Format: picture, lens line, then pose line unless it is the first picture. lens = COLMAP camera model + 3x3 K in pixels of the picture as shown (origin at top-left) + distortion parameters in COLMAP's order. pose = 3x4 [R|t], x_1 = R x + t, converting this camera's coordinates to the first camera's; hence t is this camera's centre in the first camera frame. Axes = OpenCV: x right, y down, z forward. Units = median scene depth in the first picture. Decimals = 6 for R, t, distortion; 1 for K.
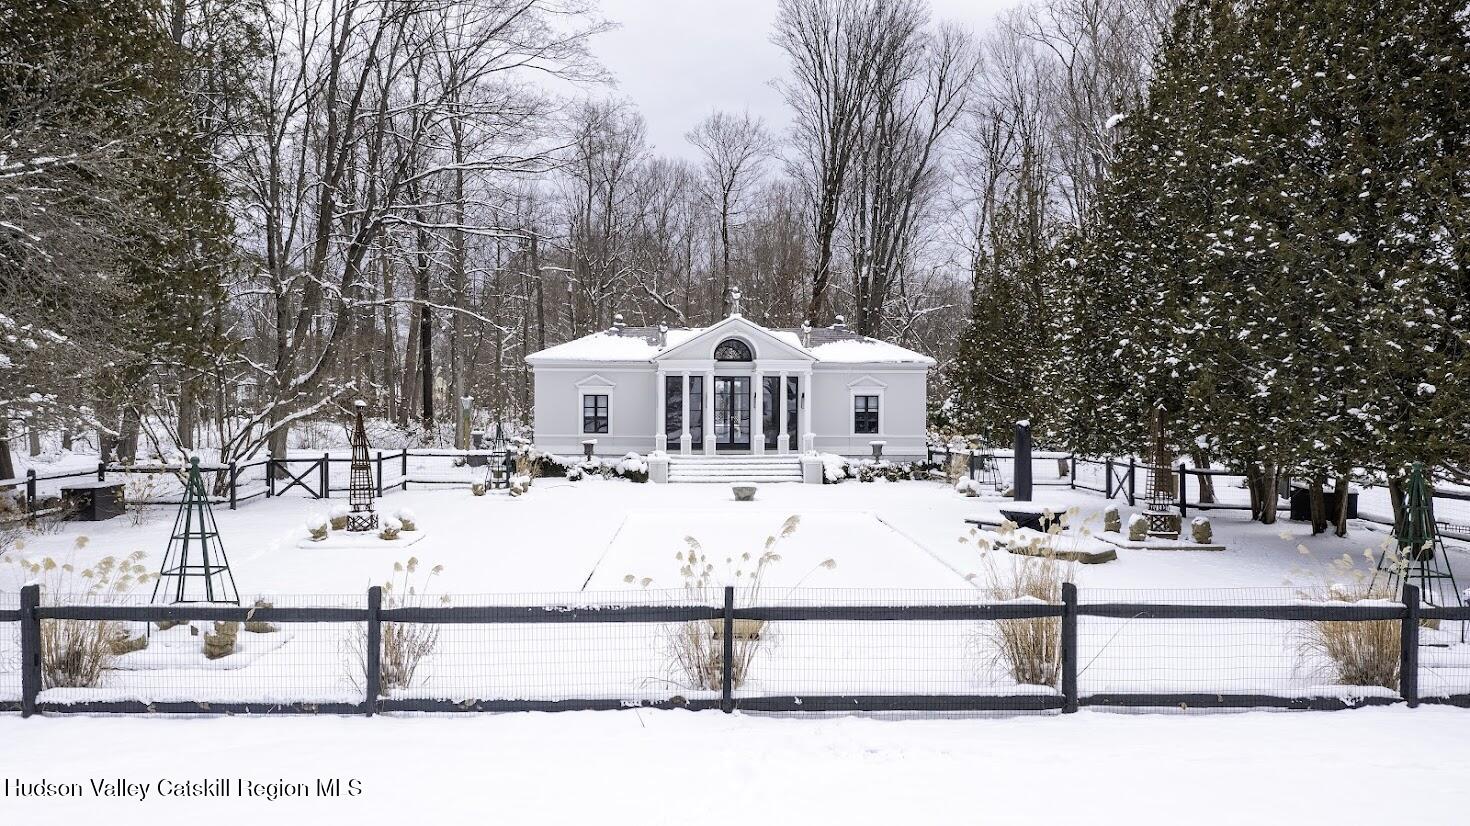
lens RADIAL K [[1174.4, 0, 736.8], [0, 1174.4, 411.3], [0, 0, 1]] dist [-0.010986, -0.004429]
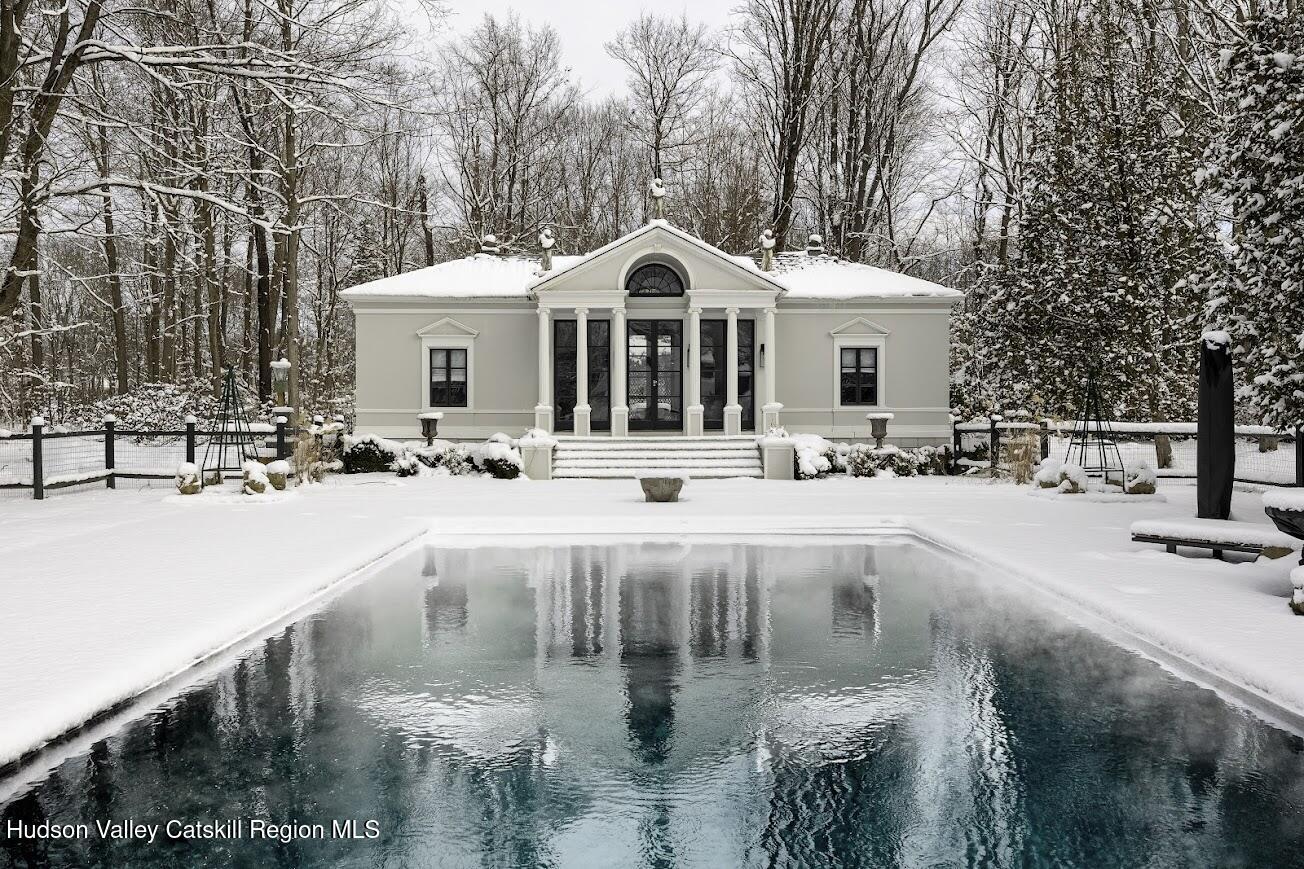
lens RADIAL K [[1159.1, 0, 650.1], [0, 1159.1, 434.6], [0, 0, 1]] dist [-0.051959, -0.000846]
pose [[0.999424, -0.004859, -0.033599, 0.015654], [0.004959, 0.999983, 0.002915, 0.033460], [0.033584, -0.003080, 0.999431, 0.356589]]
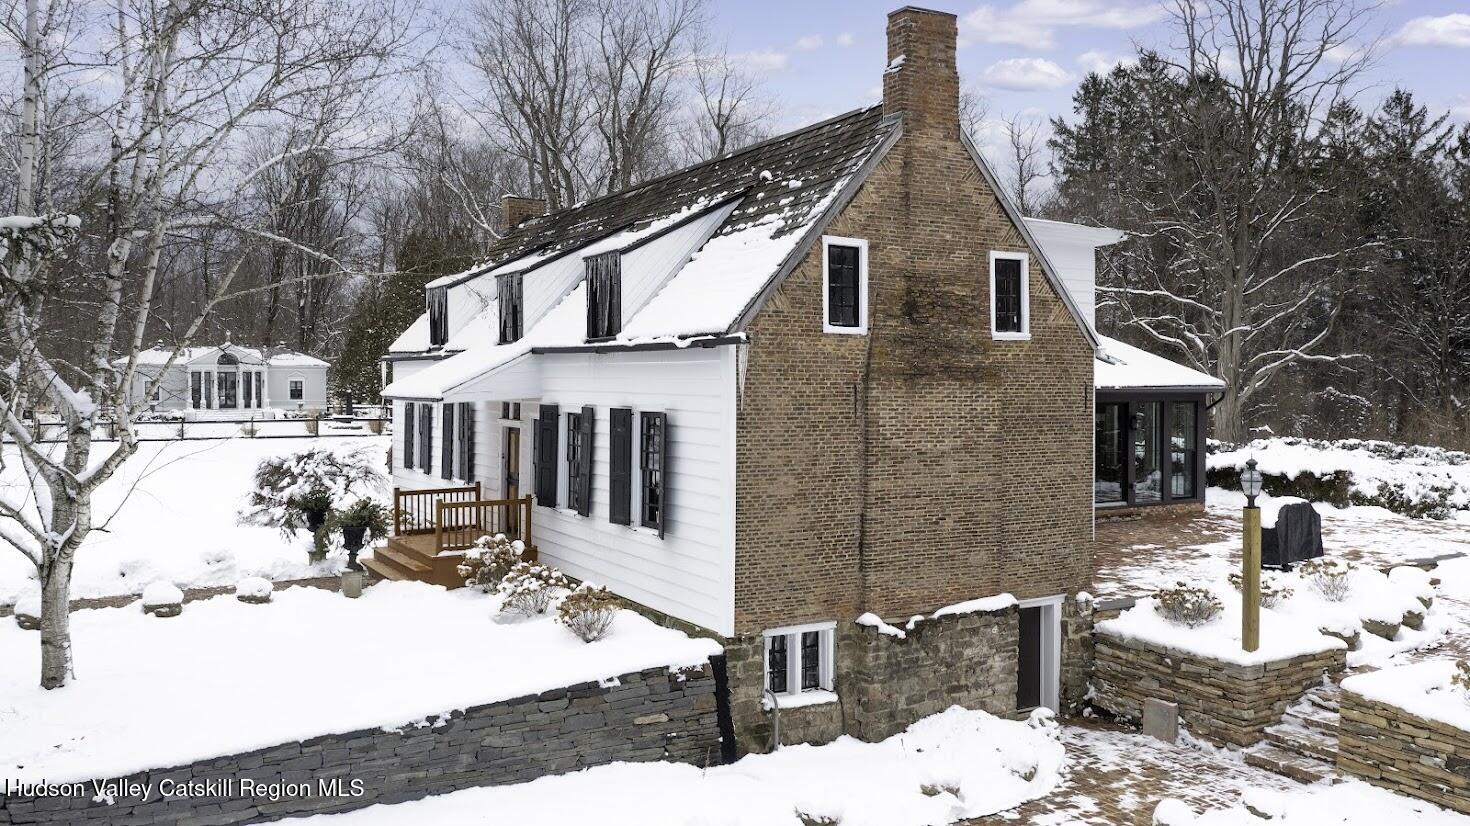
lens RADIAL K [[1174.4, 0, 733.7], [0, 1174.4, 407.4], [0, 0, 1]] dist [-0.010986, -0.004429]
pose [[0.903463, -0.011324, 0.428517, -0.082512], [0.006783, 0.999904, 0.012124, 0.013515], [-0.428613, -0.008047, 0.903452, -1.251996]]
